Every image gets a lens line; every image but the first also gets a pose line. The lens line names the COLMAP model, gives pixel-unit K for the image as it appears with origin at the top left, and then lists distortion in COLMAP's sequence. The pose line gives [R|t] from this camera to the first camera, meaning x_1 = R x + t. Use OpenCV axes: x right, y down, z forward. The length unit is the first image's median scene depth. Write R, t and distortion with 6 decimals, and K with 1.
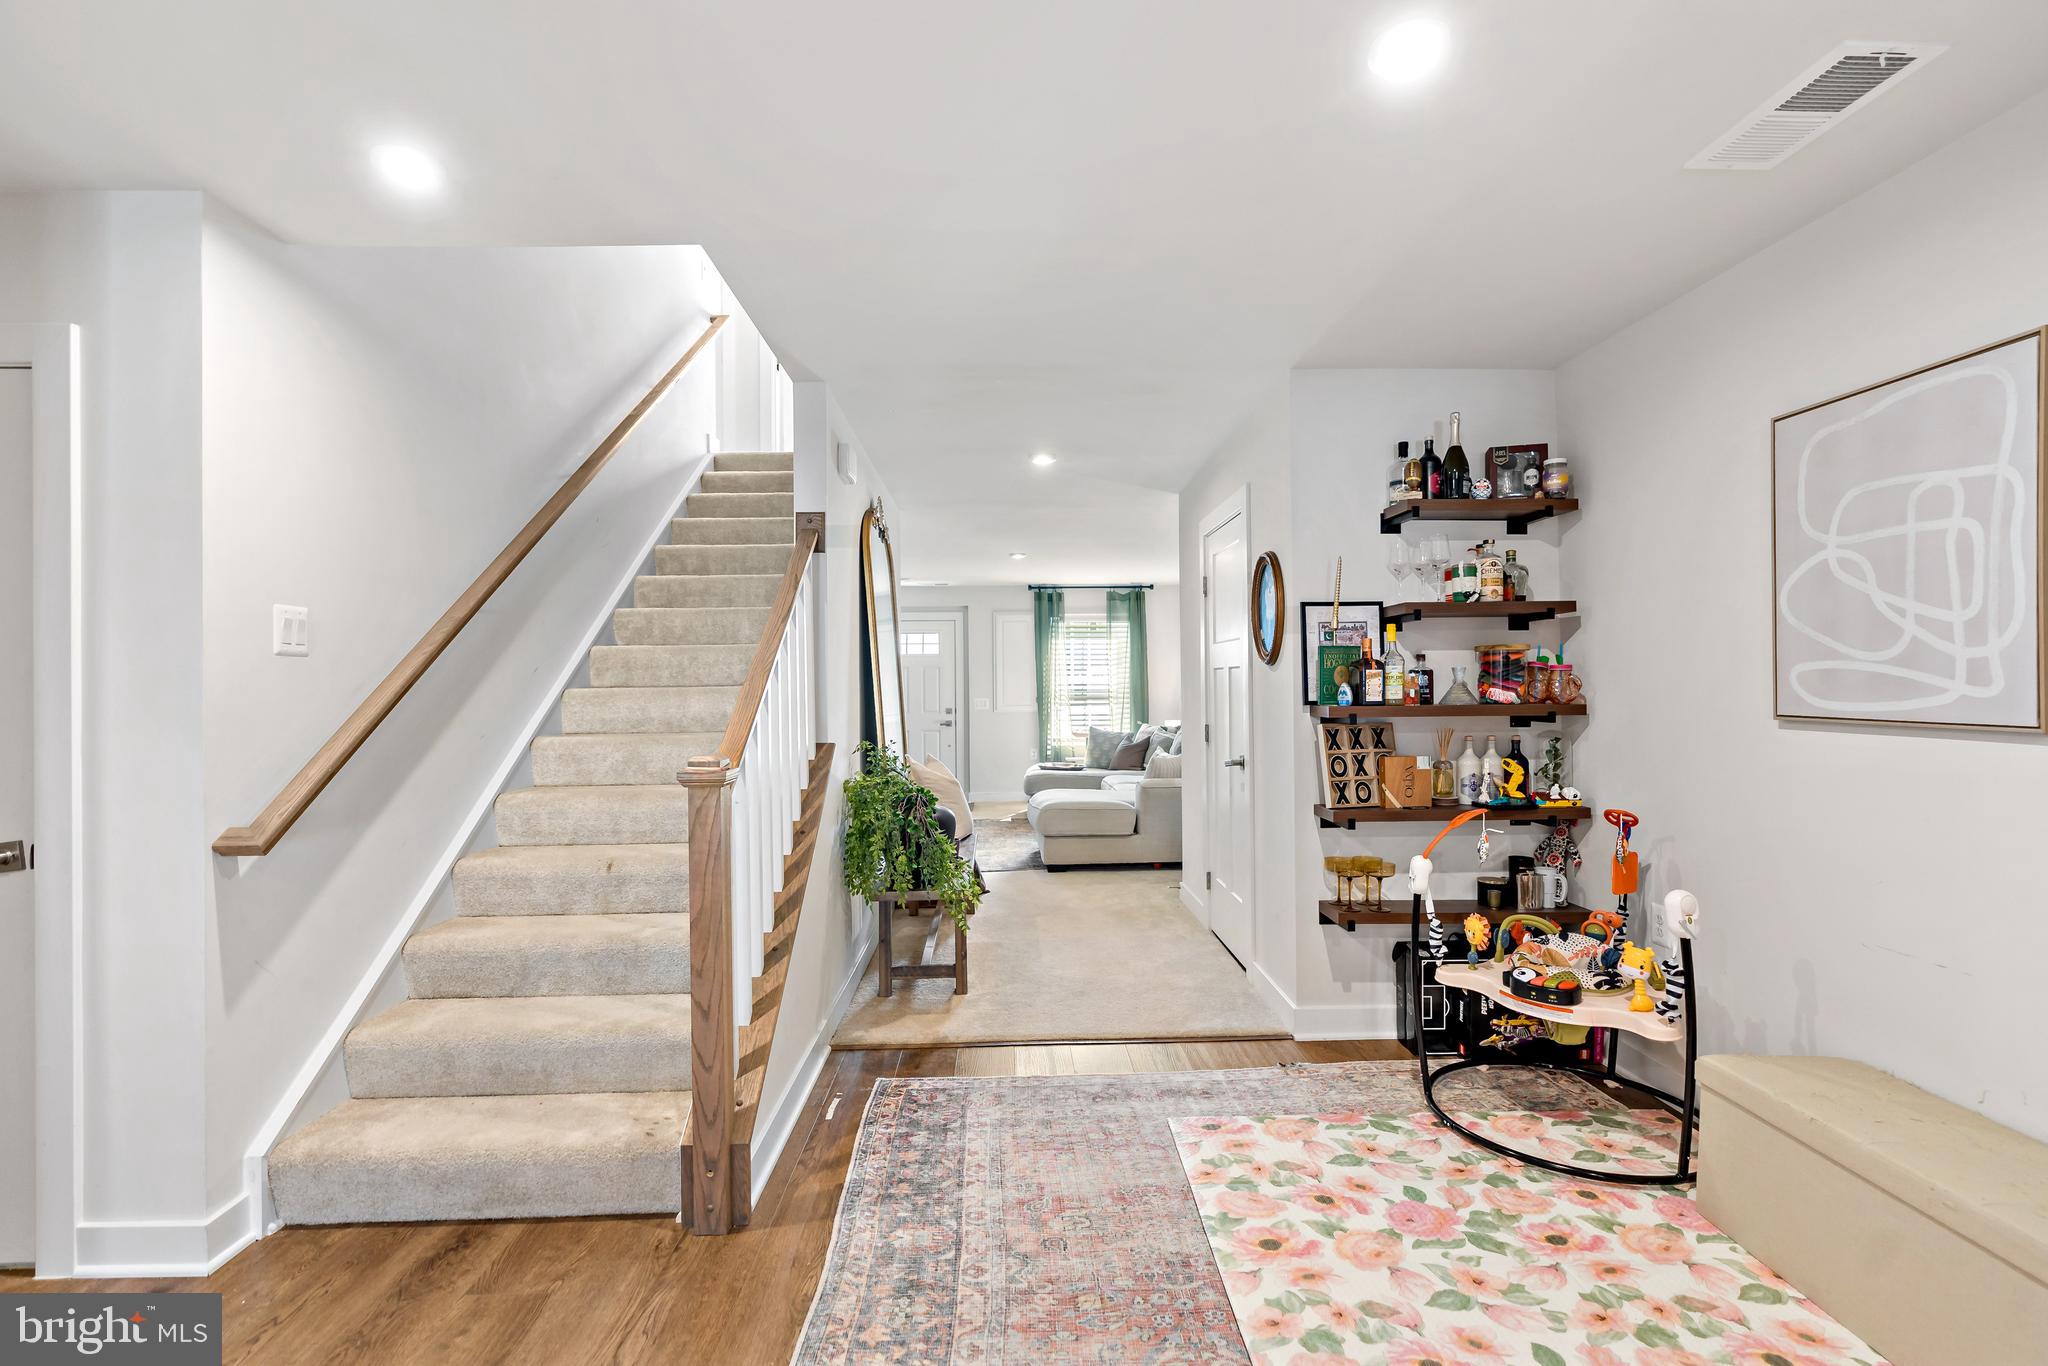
lens RADIAL K [[949.1, 0, 1053.3], [0, 949.1, 681.0], [0, 0, 1]] dist [-0.014017, 0.003091]
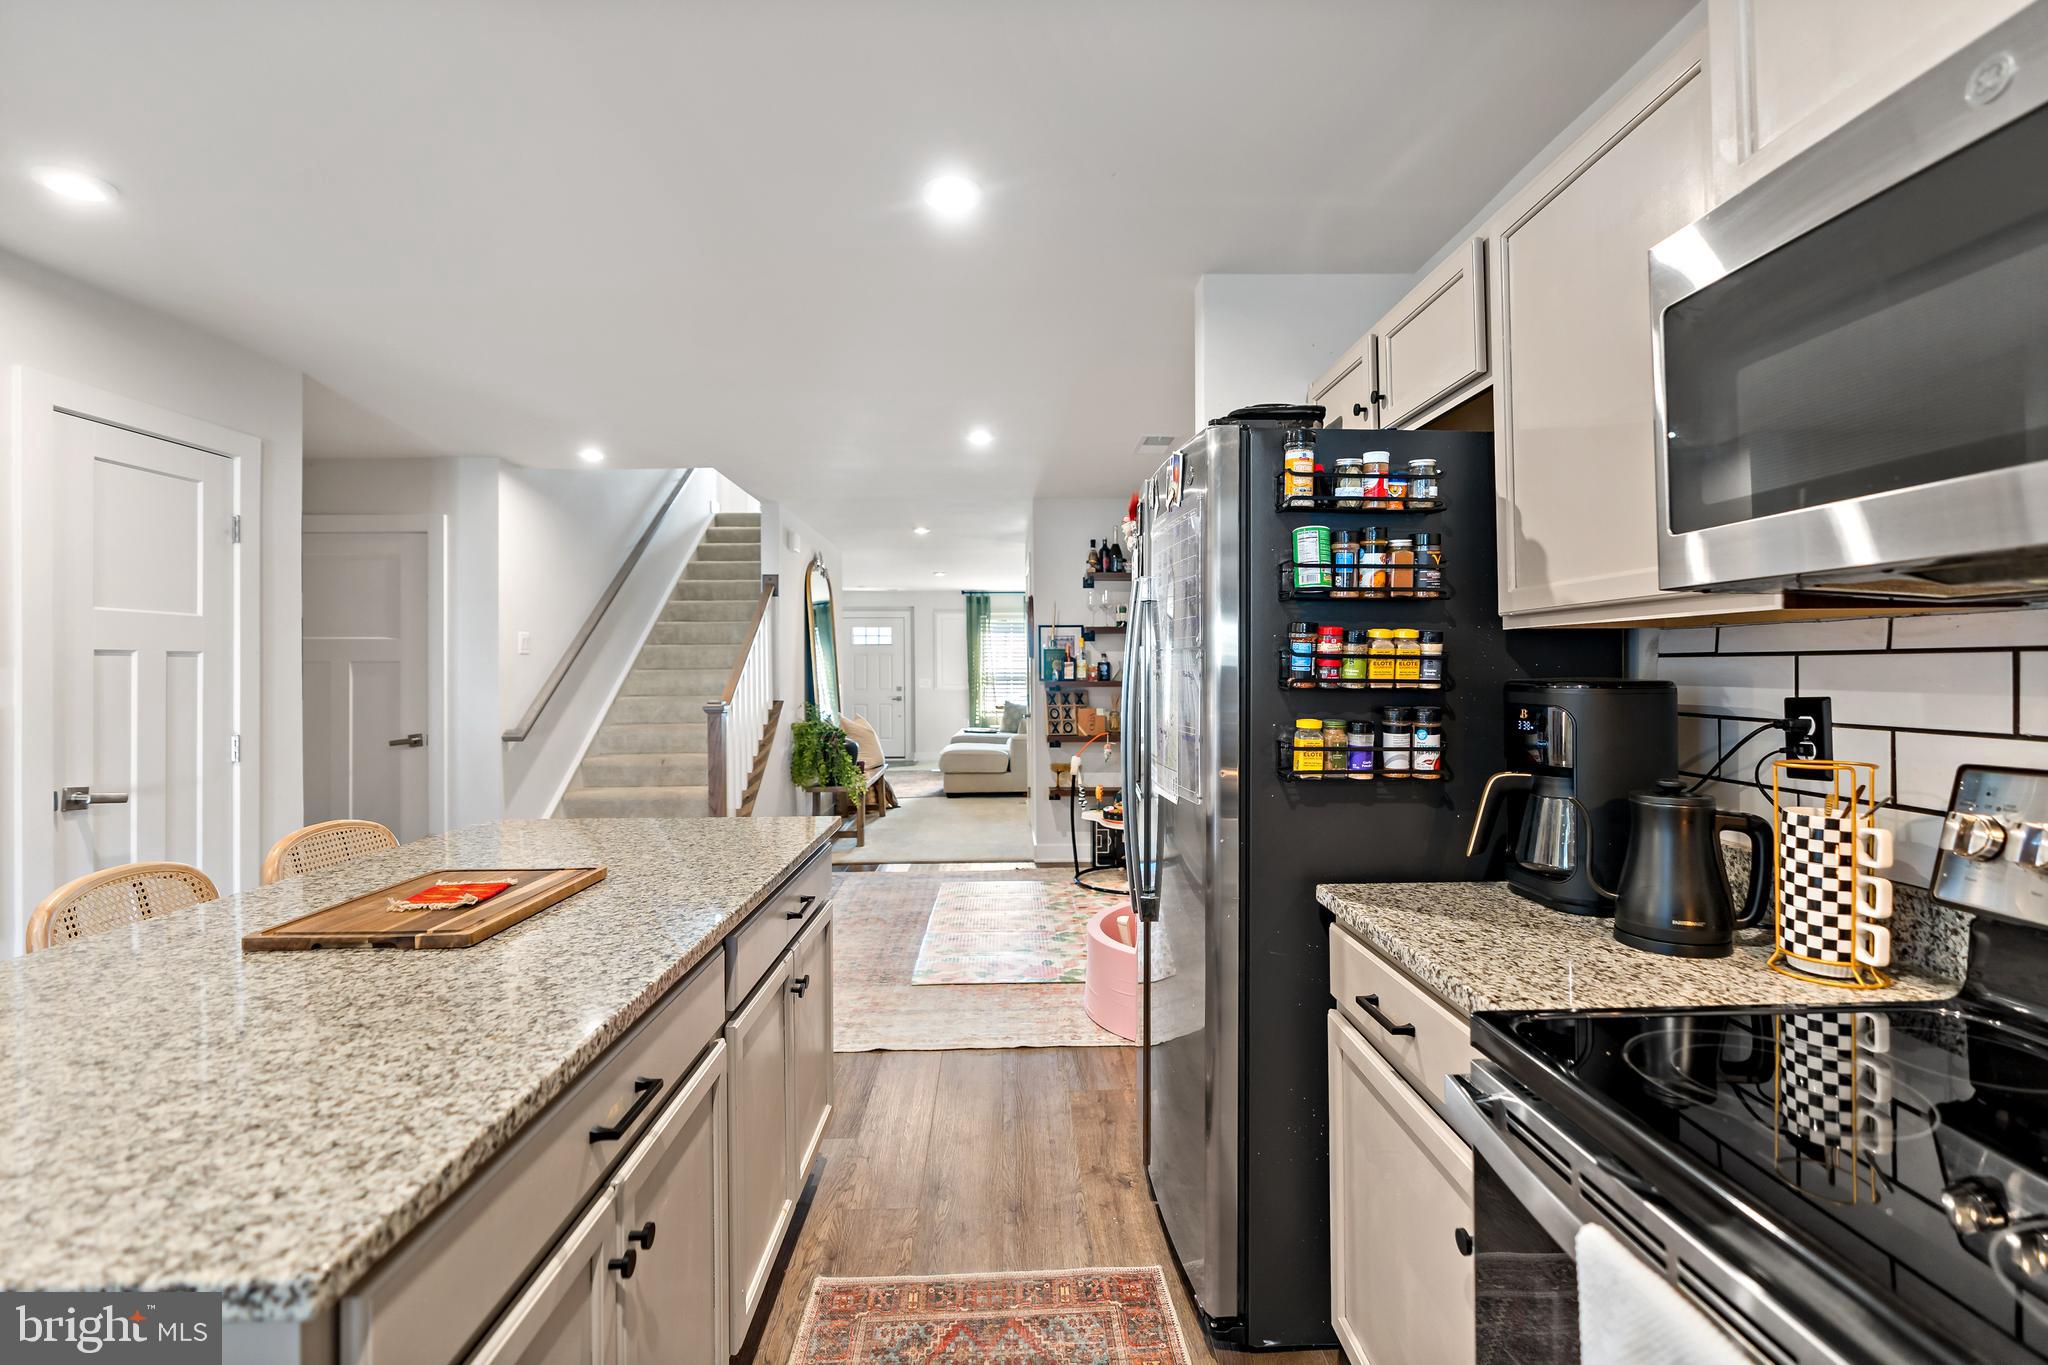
lens RADIAL K [[949.1, 0, 1091.9], [0, 949.1, 674.5], [0, 0, 1]] dist [-0.014017, 0.003091]
pose [[0.999173, 0.004977, 0.040360, 0.270779], [-0.005410, 0.999929, 0.010623, -0.006878], [-0.040304, -0.010833, 0.999129, -0.794712]]
